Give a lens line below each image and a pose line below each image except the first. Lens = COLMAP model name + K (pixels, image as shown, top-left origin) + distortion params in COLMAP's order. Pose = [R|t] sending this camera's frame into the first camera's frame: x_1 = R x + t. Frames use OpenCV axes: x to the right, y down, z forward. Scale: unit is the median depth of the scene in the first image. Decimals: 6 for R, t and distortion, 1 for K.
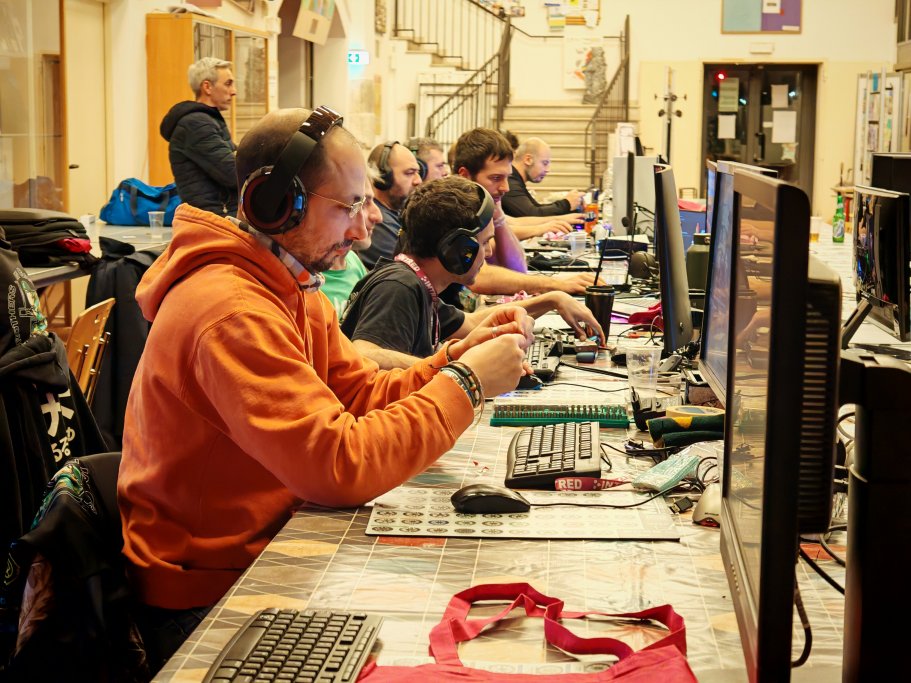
lens RADIAL K [[1793.4, 0, 473.5], [0, 1793.4, 341.9], [0, 0, 1]] dist [0.088520, -0.021981]
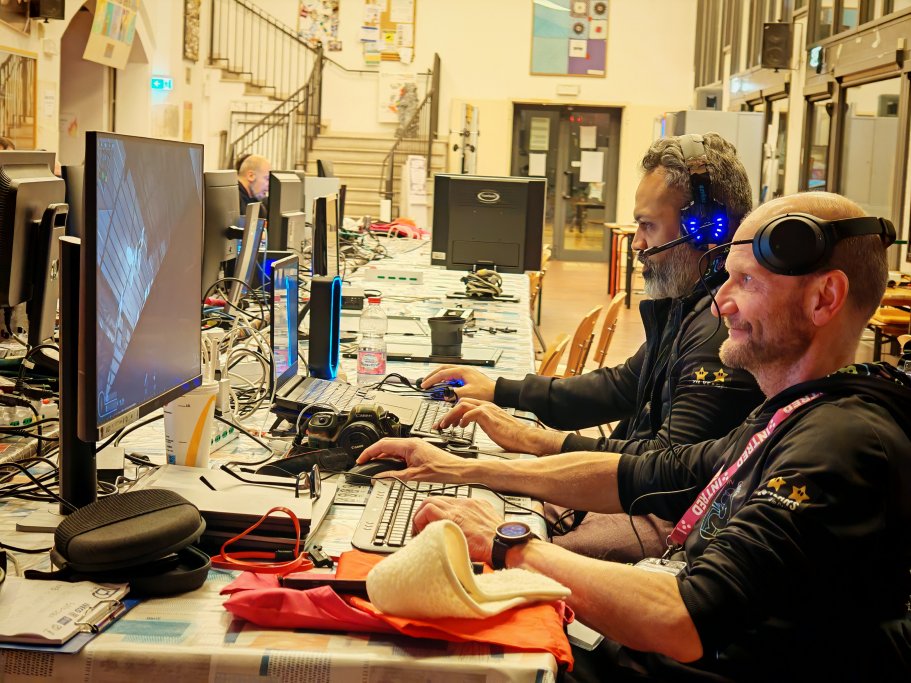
lens RADIAL K [[1793.4, 0, 473.5], [0, 1793.4, 341.9], [0, 0, 1]] dist [0.088520, -0.021981]
pose [[0.997862, 0.027421, 0.059332, 0.049775], [-0.026186, 0.999426, -0.021496, 0.006435], [-0.059887, 0.019896, 0.998007, -0.032235]]
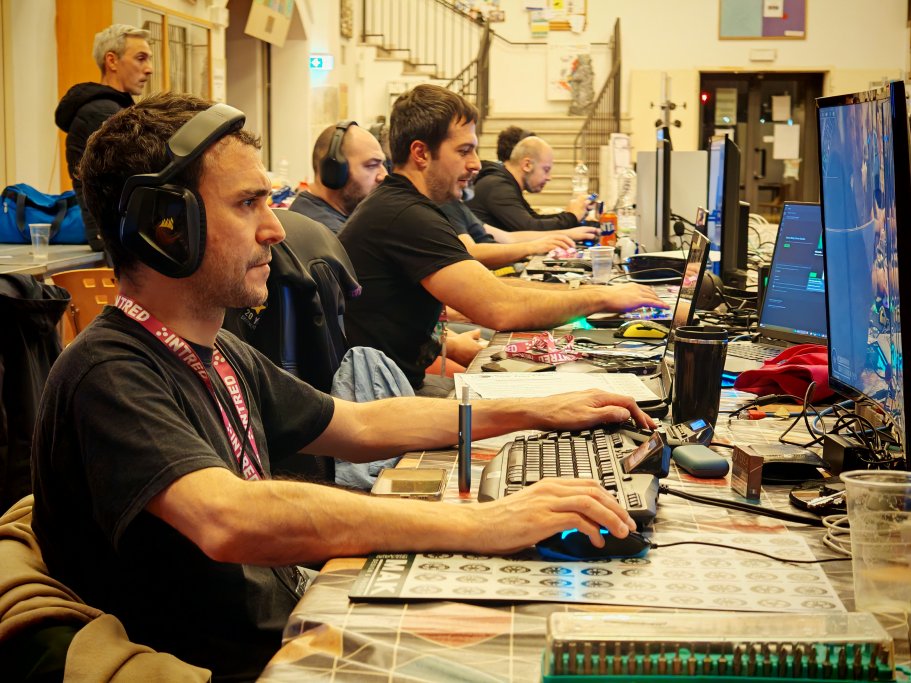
lens RADIAL K [[1793.4, 0, 473.5], [0, 1793.4, 341.9], [0, 0, 1]] dist [0.088520, -0.021981]
pose [[0.999879, -0.004957, 0.014752, -0.001788], [0.005187, 0.999866, -0.015527, -0.003740], [-0.014673, 0.015601, 0.999771, 0.090684]]
